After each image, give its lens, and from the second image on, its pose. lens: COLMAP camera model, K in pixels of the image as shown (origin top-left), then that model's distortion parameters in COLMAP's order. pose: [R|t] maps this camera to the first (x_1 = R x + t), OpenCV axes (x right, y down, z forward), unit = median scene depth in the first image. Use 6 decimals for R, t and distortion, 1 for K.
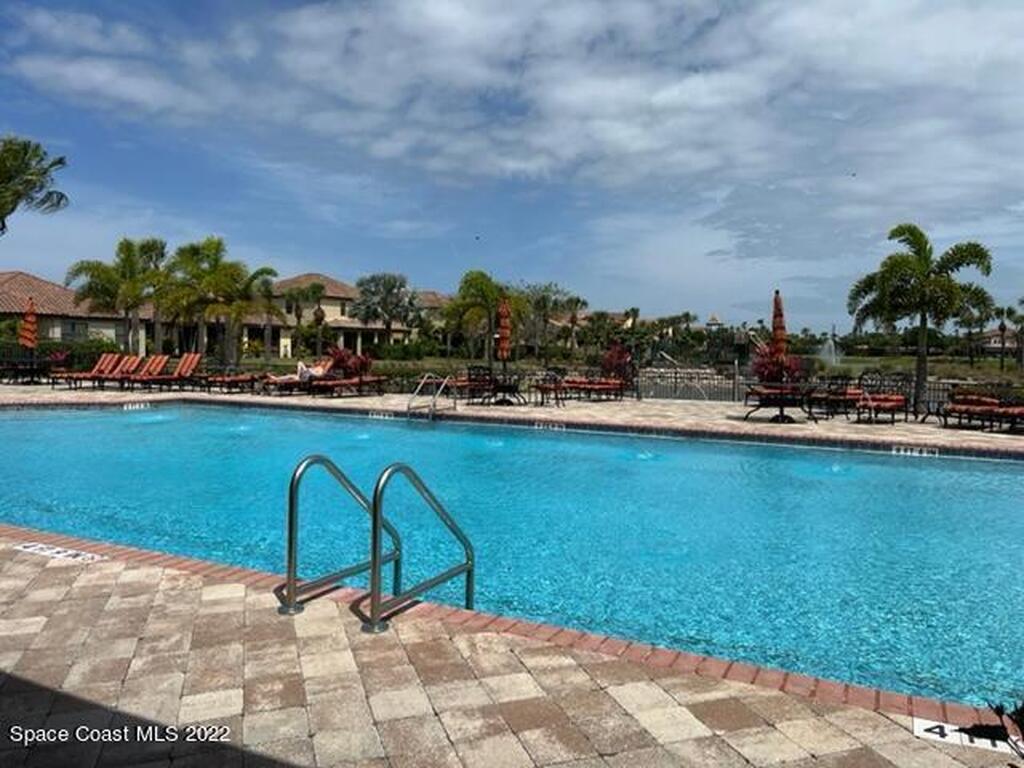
lens RADIAL K [[742.2, 0, 520.4], [0, 742.2, 348.7], [0, 0, 1]] dist [0.040836, -0.056924]
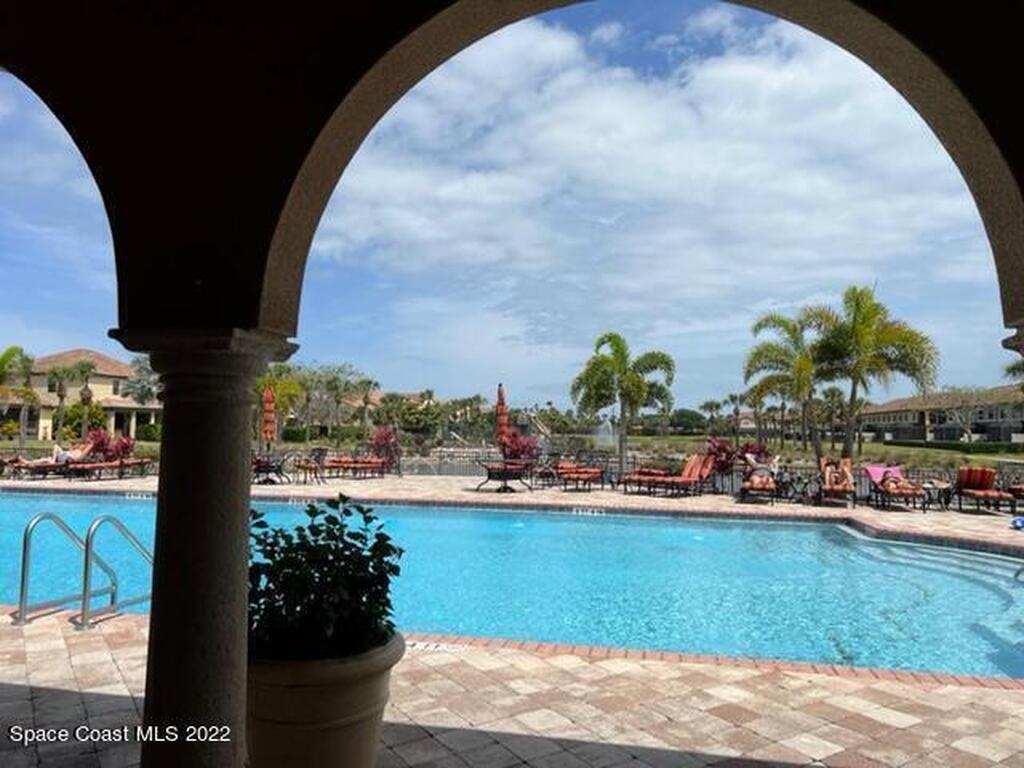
lens RADIAL K [[756.6, 0, 508.0], [0, 756.6, 386.5], [0, 0, 1]] dist [0.050684, -0.067351]
pose [[0.972314, 0.010991, 0.233419, 0.036712], [0.001983, 0.998469, -0.055274, -0.002015], [-0.233669, 0.054206, 0.970804, -0.095667]]
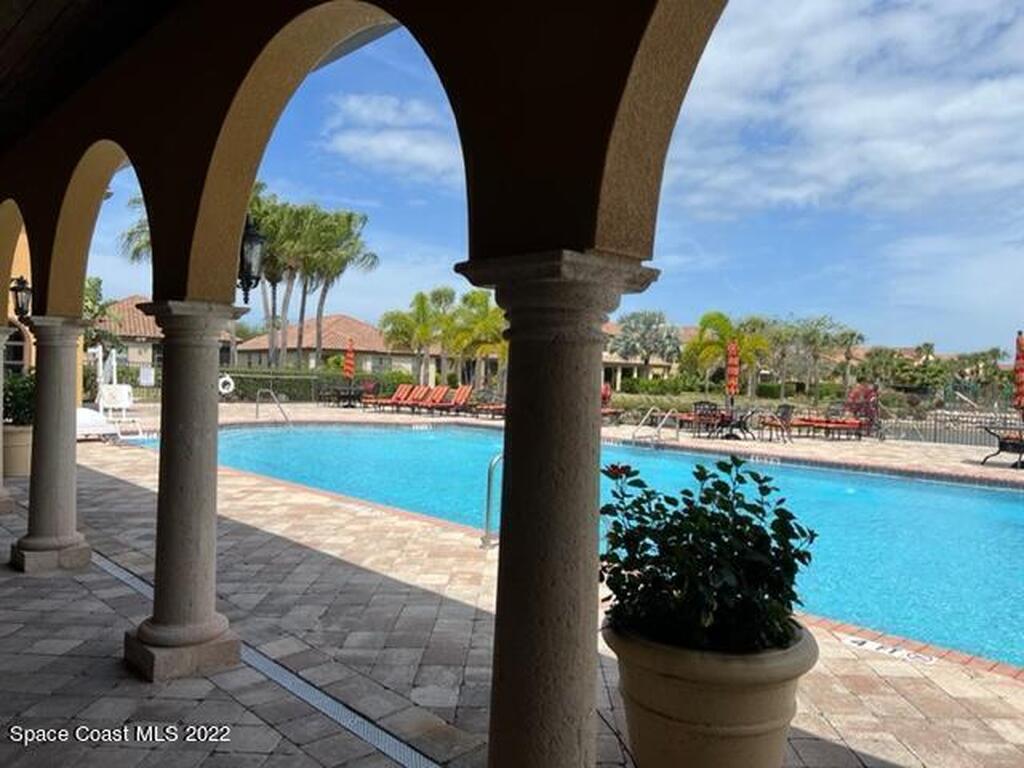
lens RADIAL K [[756.6, 0, 508.0], [0, 756.6, 386.5], [0, 0, 1]] dist [0.050684, -0.067351]
pose [[0.930961, 0.018119, -0.364669, 0.048013], [-0.016668, 0.999836, 0.007128, -0.000923], [0.364738, -0.000558, 0.931110, -0.074024]]
